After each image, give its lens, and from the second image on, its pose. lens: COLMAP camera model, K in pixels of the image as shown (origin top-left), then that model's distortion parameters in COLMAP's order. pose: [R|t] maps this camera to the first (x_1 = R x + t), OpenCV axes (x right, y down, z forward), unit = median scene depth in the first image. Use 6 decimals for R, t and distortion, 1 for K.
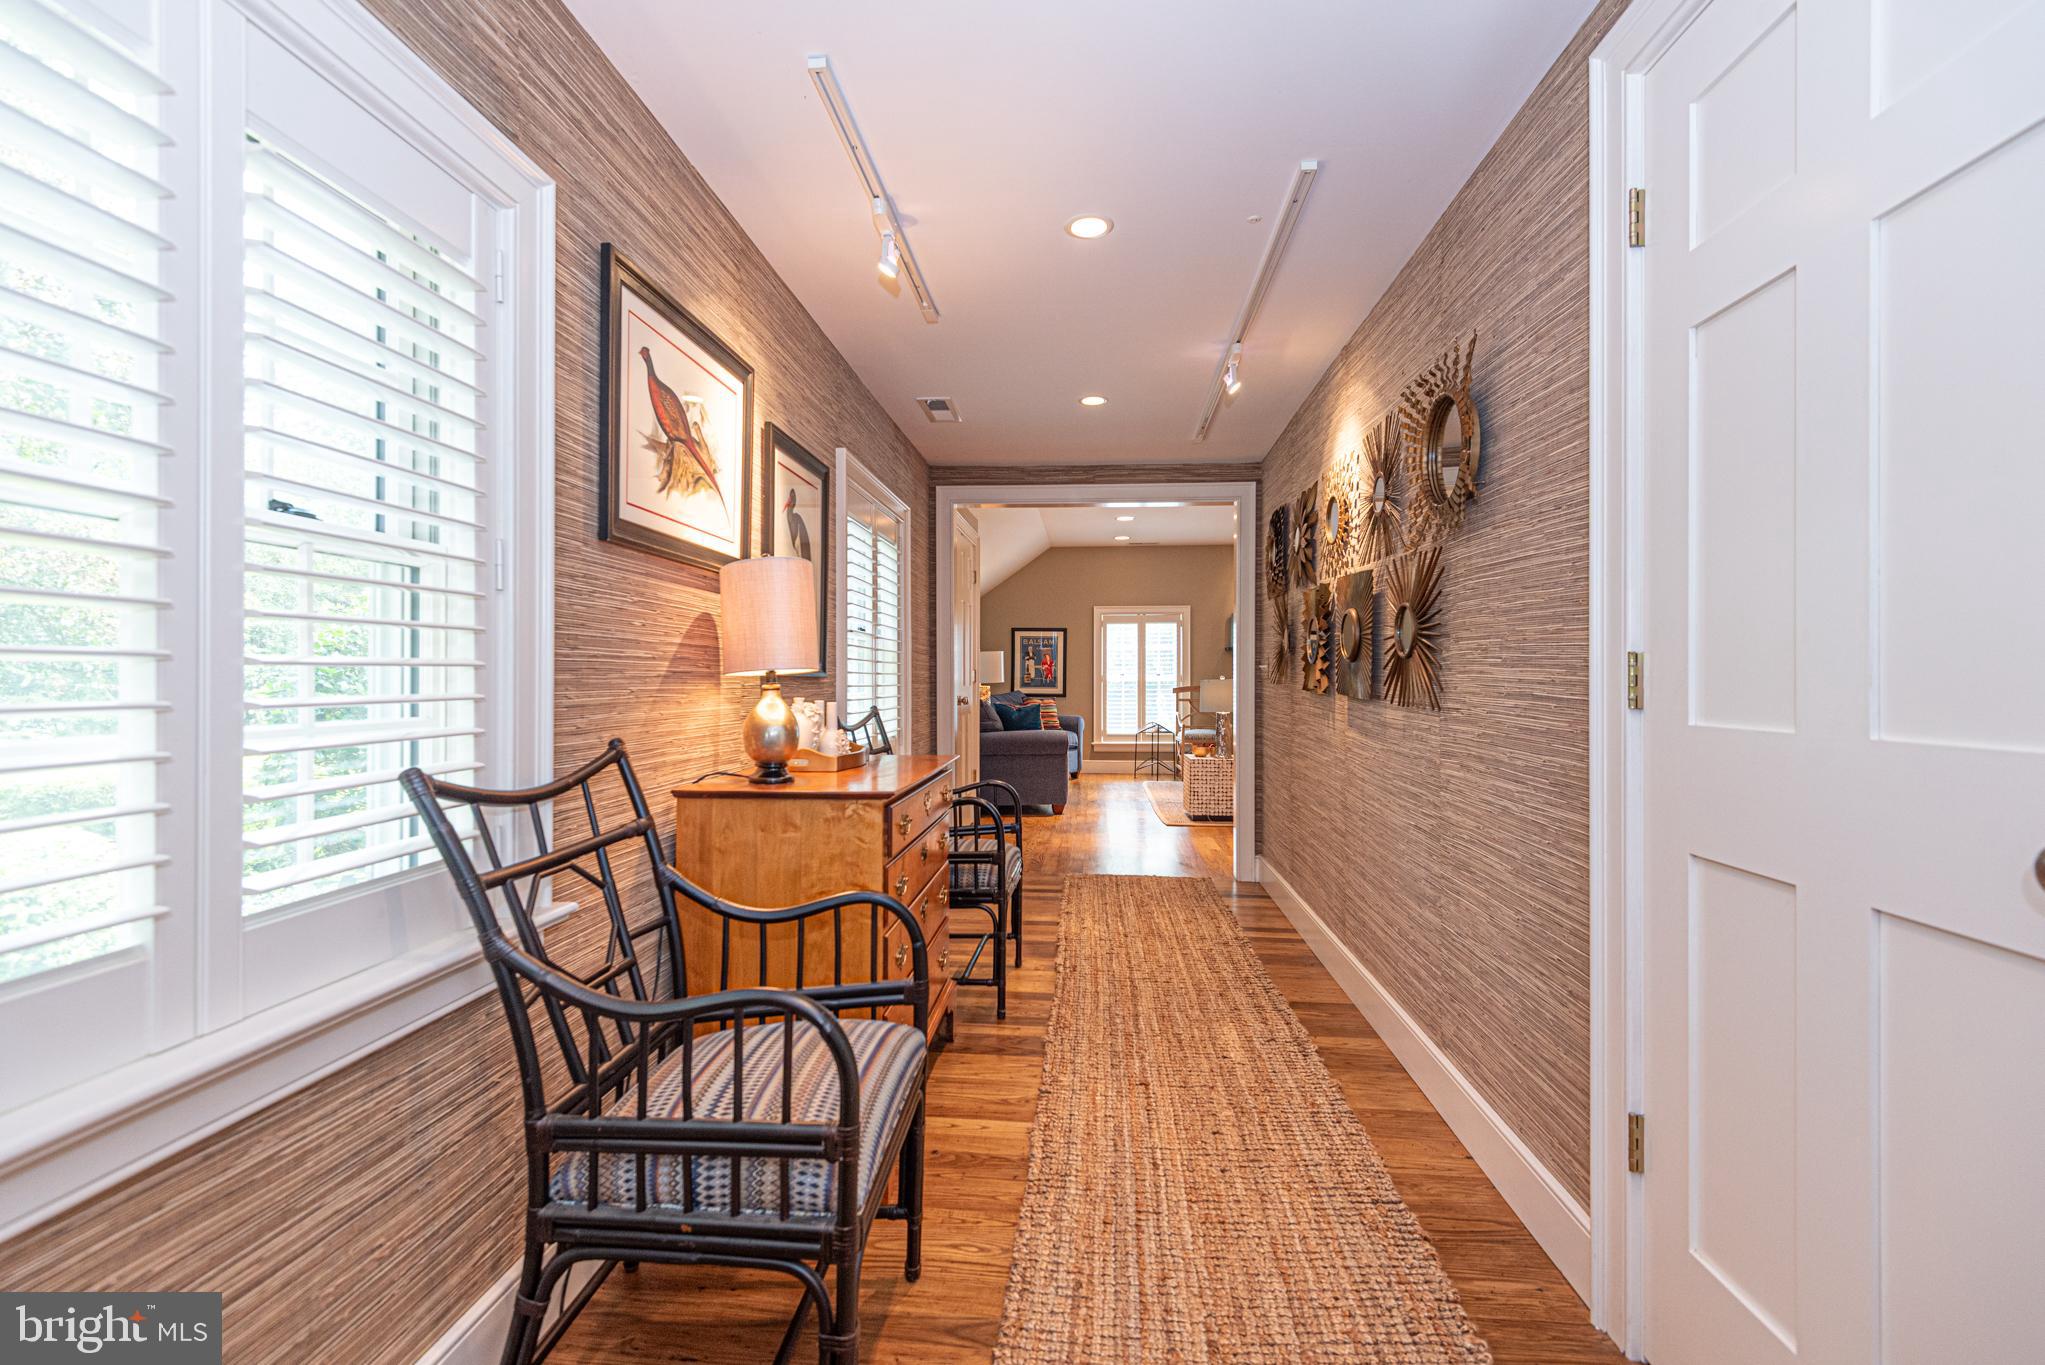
lens RADIAL K [[944.1, 0, 1034.0], [0, 944.1, 676.3], [0, 0, 1]] dist [0.029840, -0.011560]
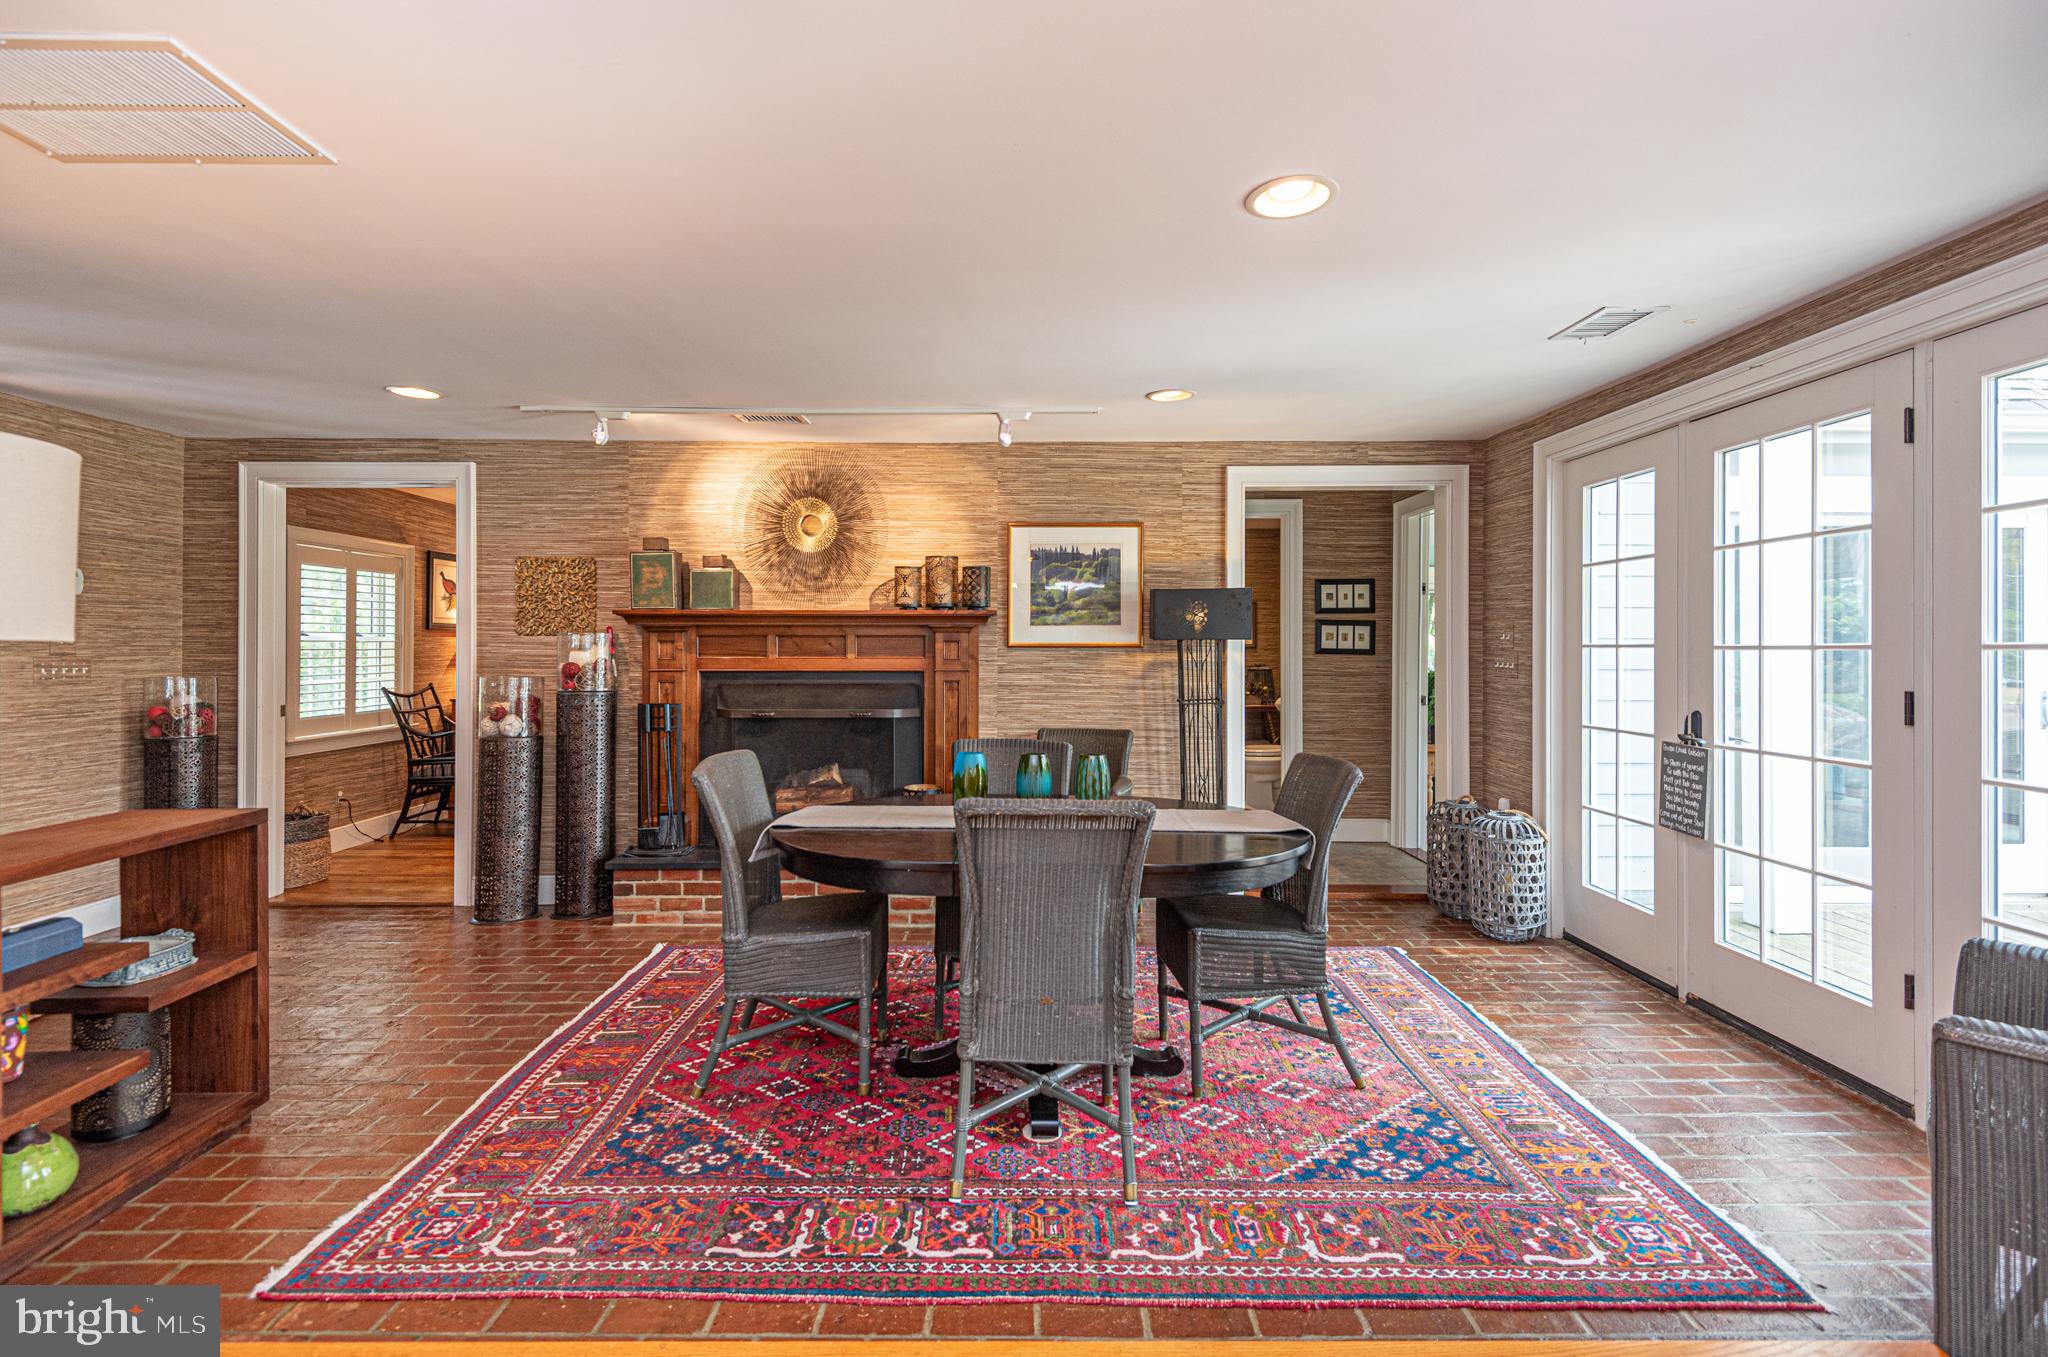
lens RADIAL K [[1008.9, 0, 1016.4], [0, 1008.9, 629.8], [0, 0, 1]] dist [0.020109, -0.000618]
pose [[0.997816, -0.003038, 0.065980, 2.022874], [0.003623, 0.999955, -0.008757, -0.126661], [-0.065951, 0.008977, 0.997782, -3.984661]]
